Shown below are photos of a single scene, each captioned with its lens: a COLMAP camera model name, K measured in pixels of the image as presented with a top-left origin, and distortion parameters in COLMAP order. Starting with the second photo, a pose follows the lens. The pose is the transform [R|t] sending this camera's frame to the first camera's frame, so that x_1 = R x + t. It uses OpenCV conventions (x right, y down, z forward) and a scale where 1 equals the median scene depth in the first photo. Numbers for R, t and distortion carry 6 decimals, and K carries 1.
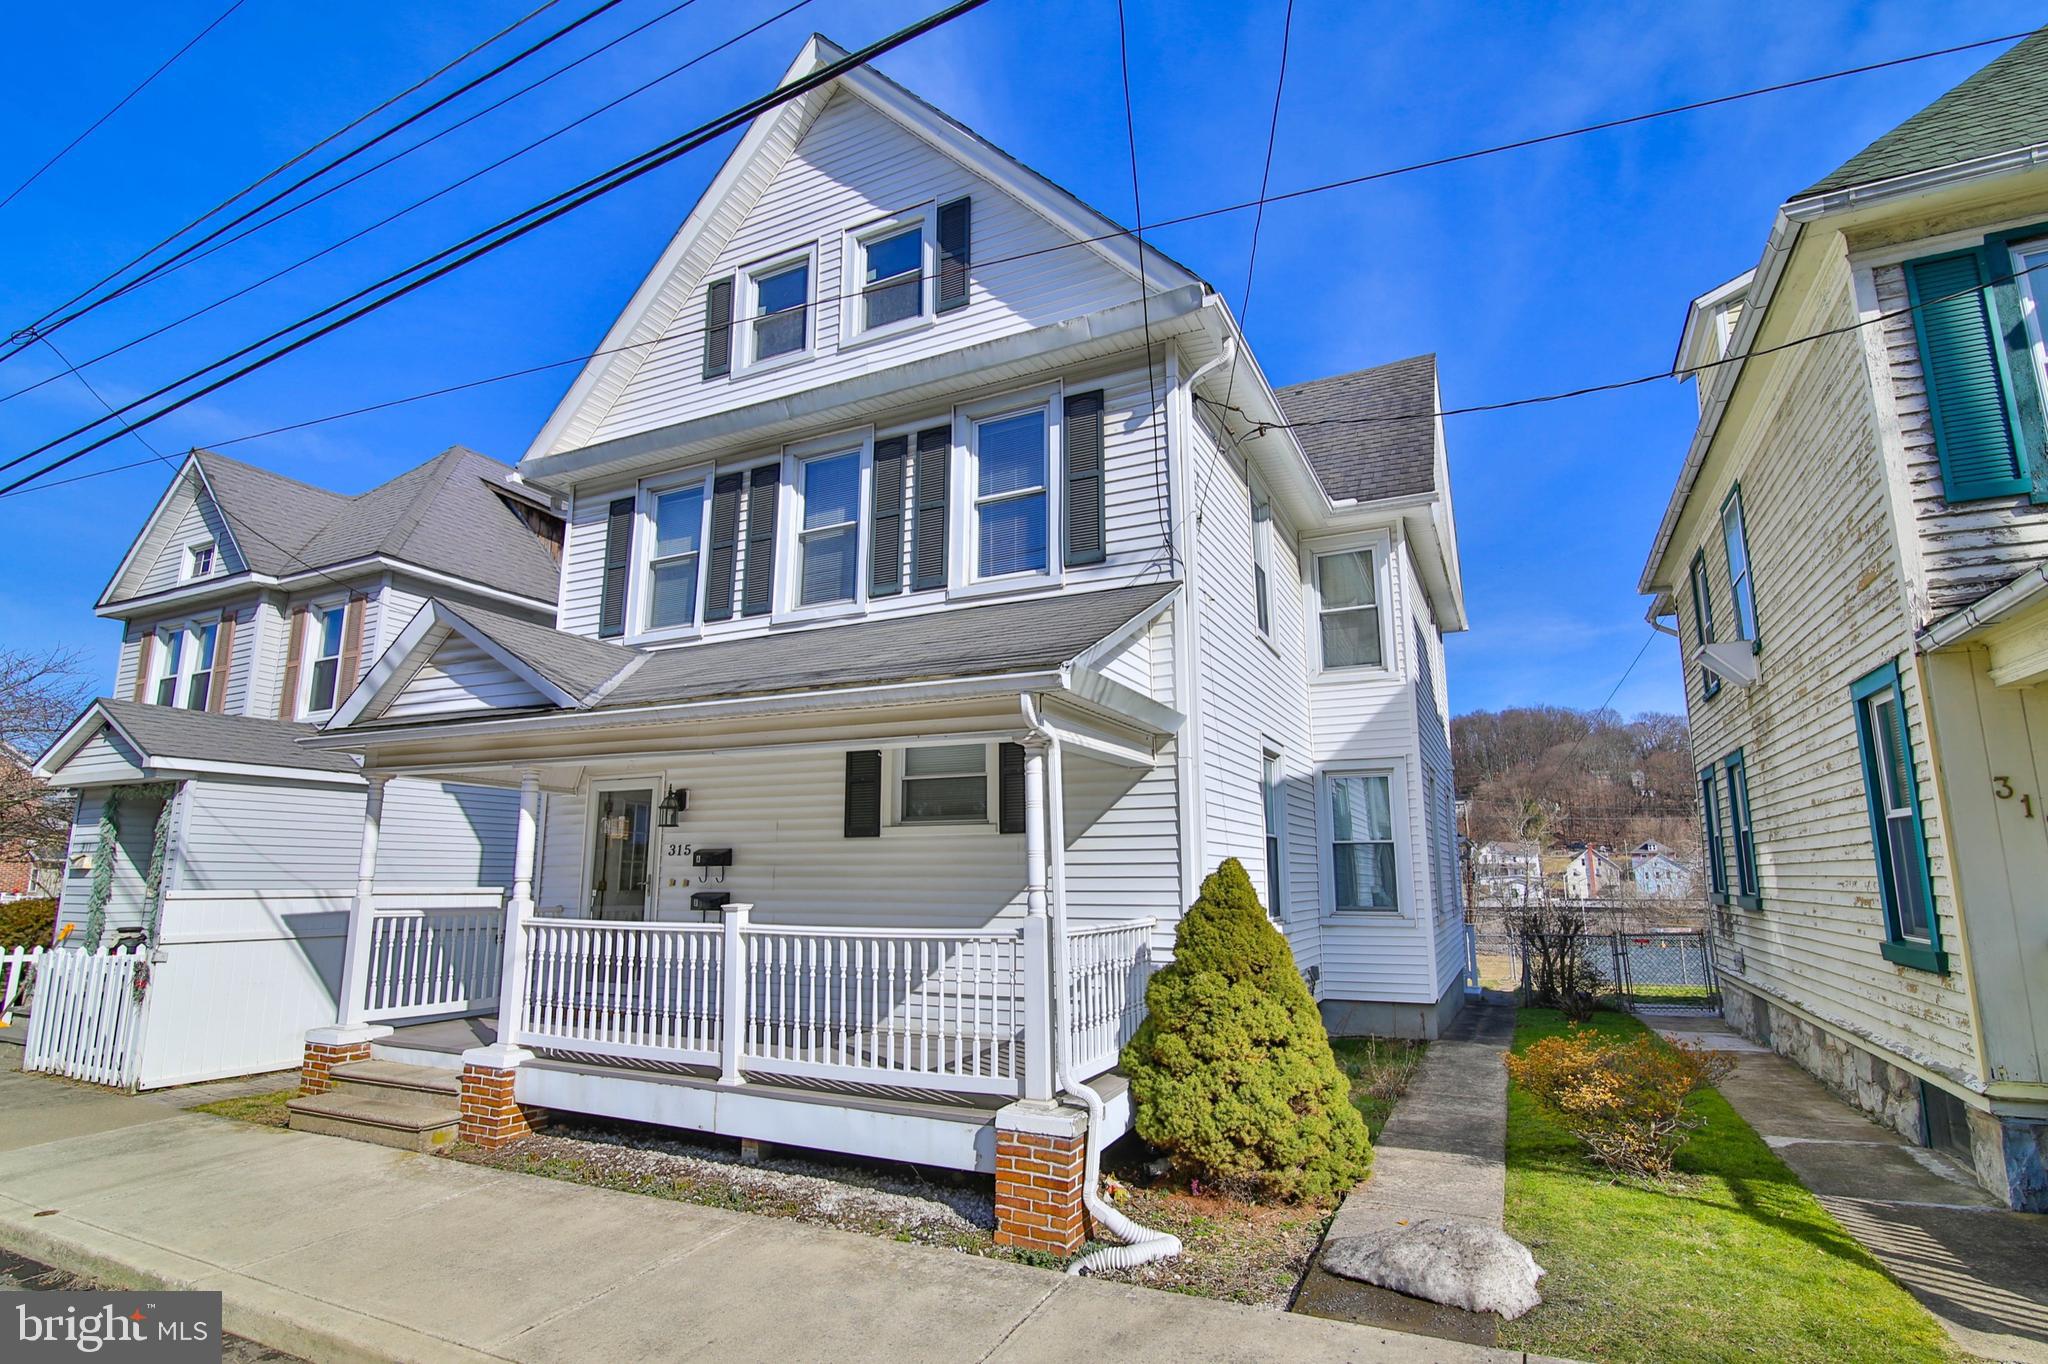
lens RADIAL K [[1018.5, 0, 1024.0], [0, 1018.5, 682.0], [0, 0, 1]] dist [-0.019468, 0.000609]
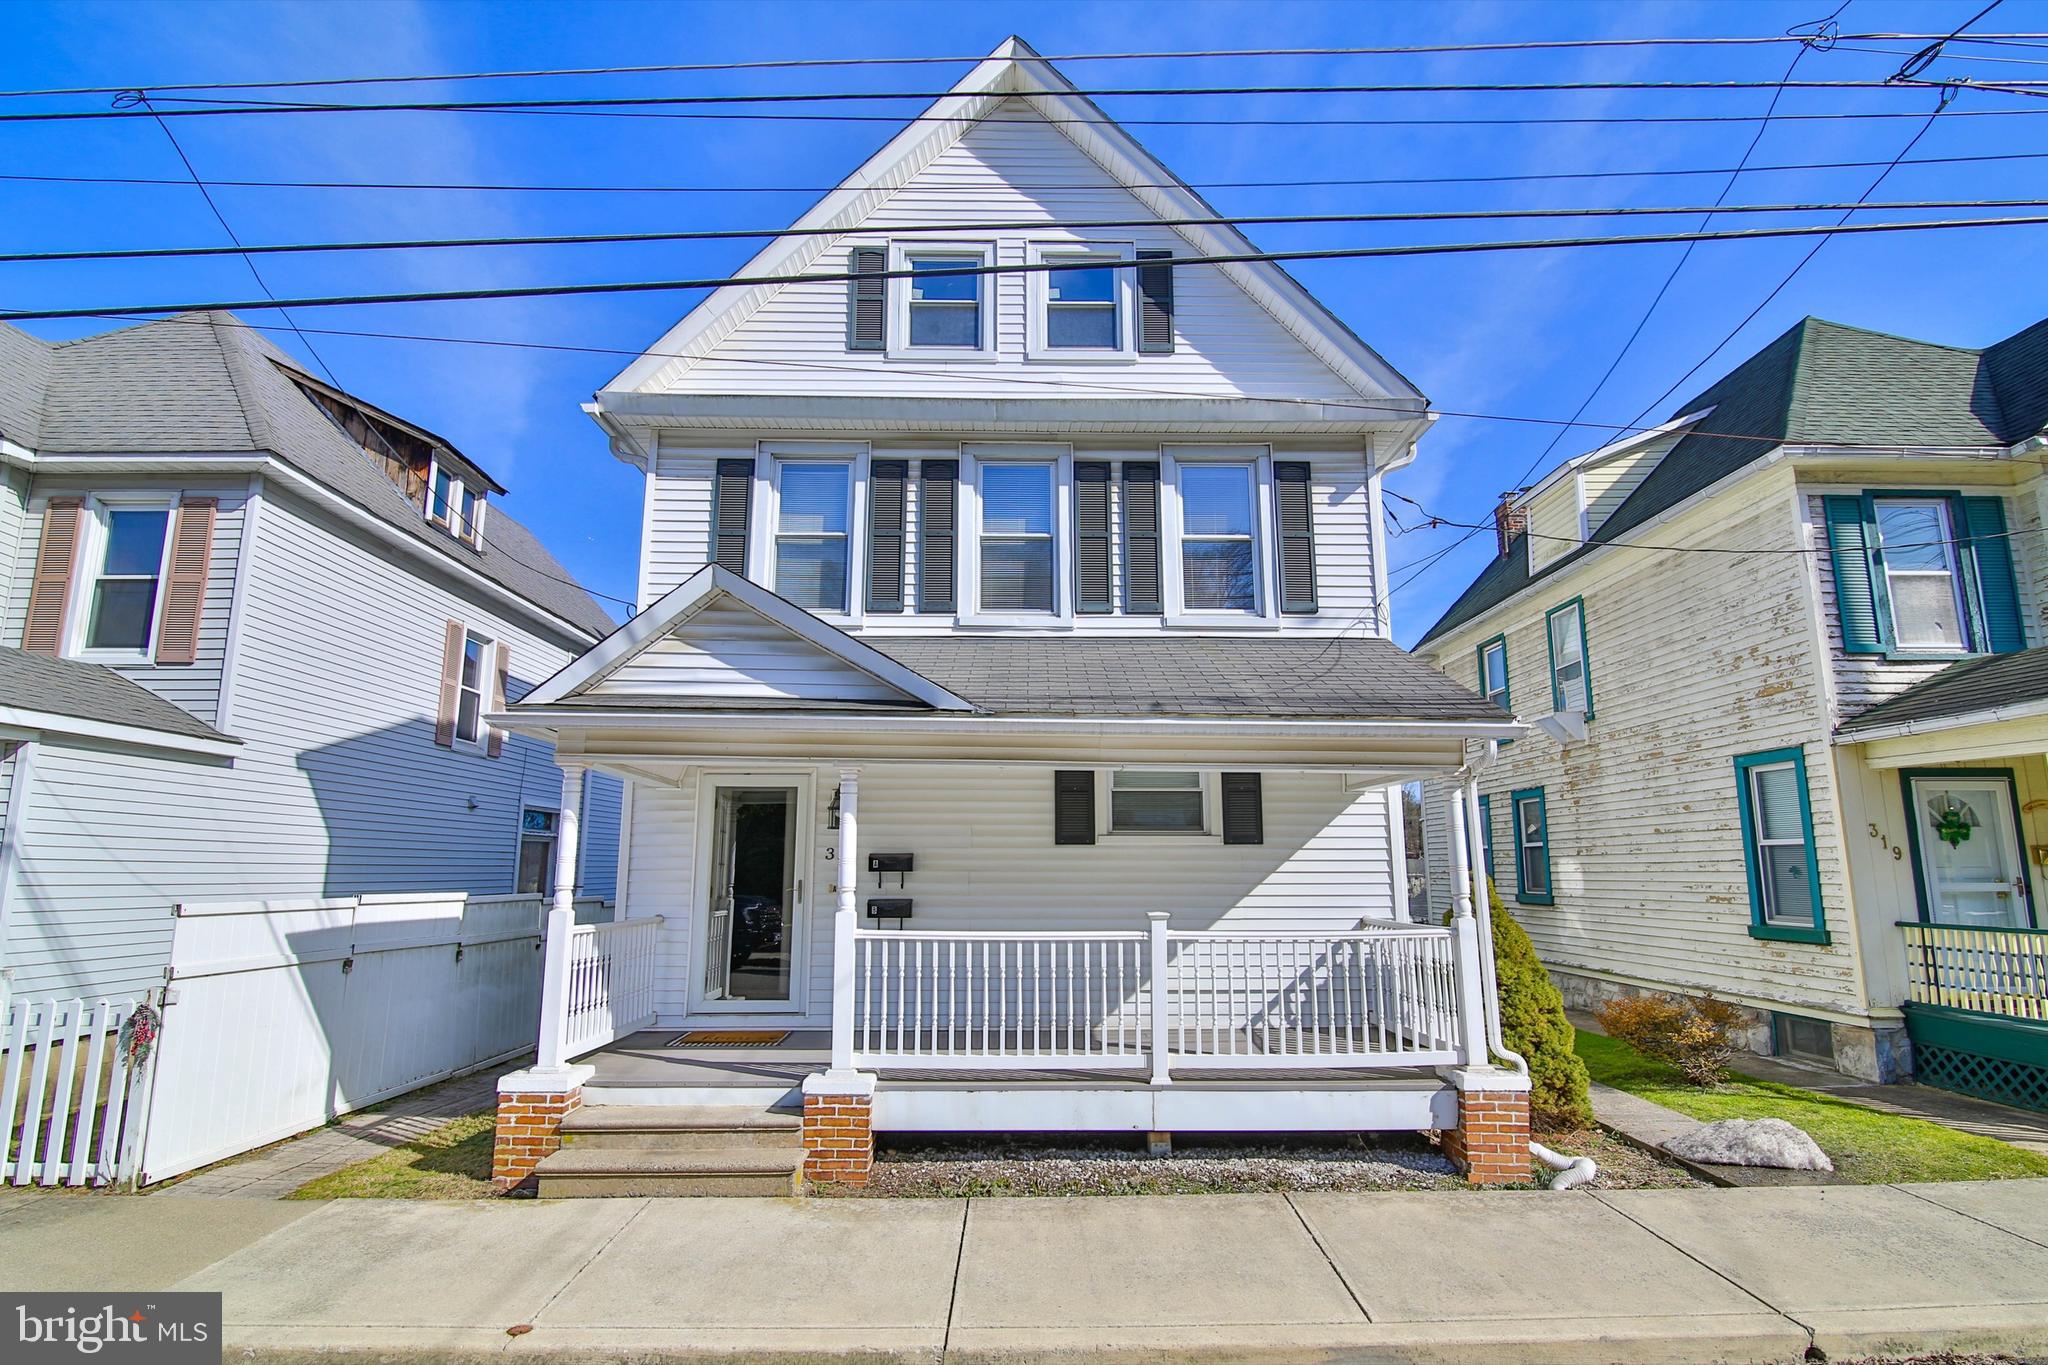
lens RADIAL K [[1031.4, 0, 1024.0], [0, 1031.4, 682.5], [0, 0, 1]] dist [-0.018848, -0.000097]
pose [[0.889031, 0.085205, 0.449849, -0.715904], [-0.089282, 0.995932, -0.012190, 0.005203], [-0.449058, -0.029326, 0.893021, 0.091845]]
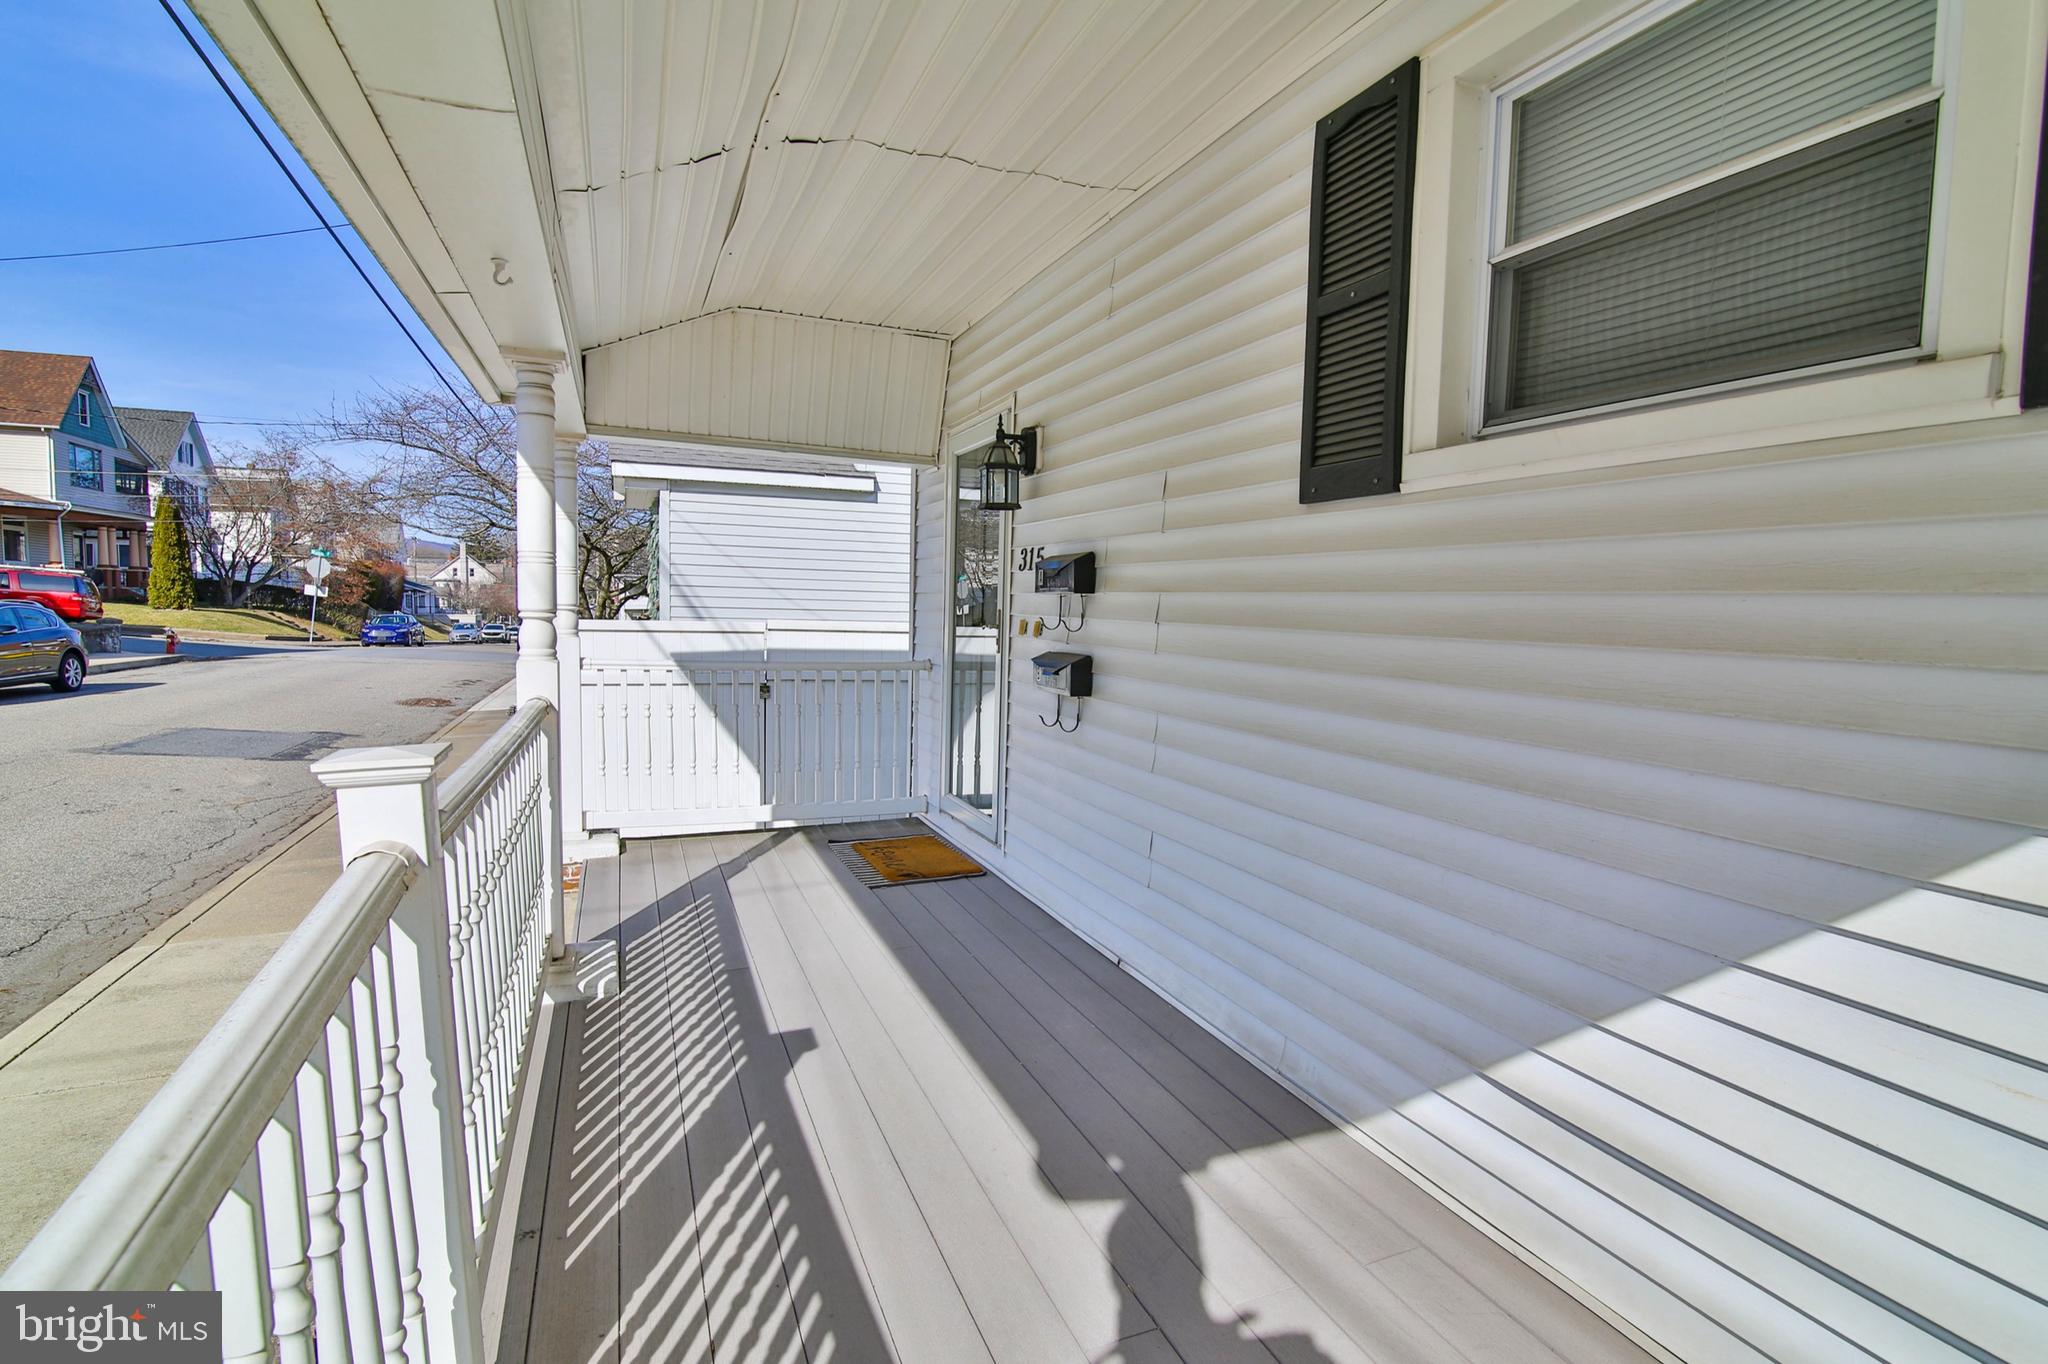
lens RADIAL K [[1004.9, 0, 1030.1], [0, 1004.9, 710.5], [0, 0, 1]] dist [-0.017724, -0.000269]
pose [[0.744299, 0.088169, -0.662001, -0.031242], [0.102411, 0.964455, 0.243595, 0.136006], [0.659948, -0.249104, 0.708813, 0.742129]]
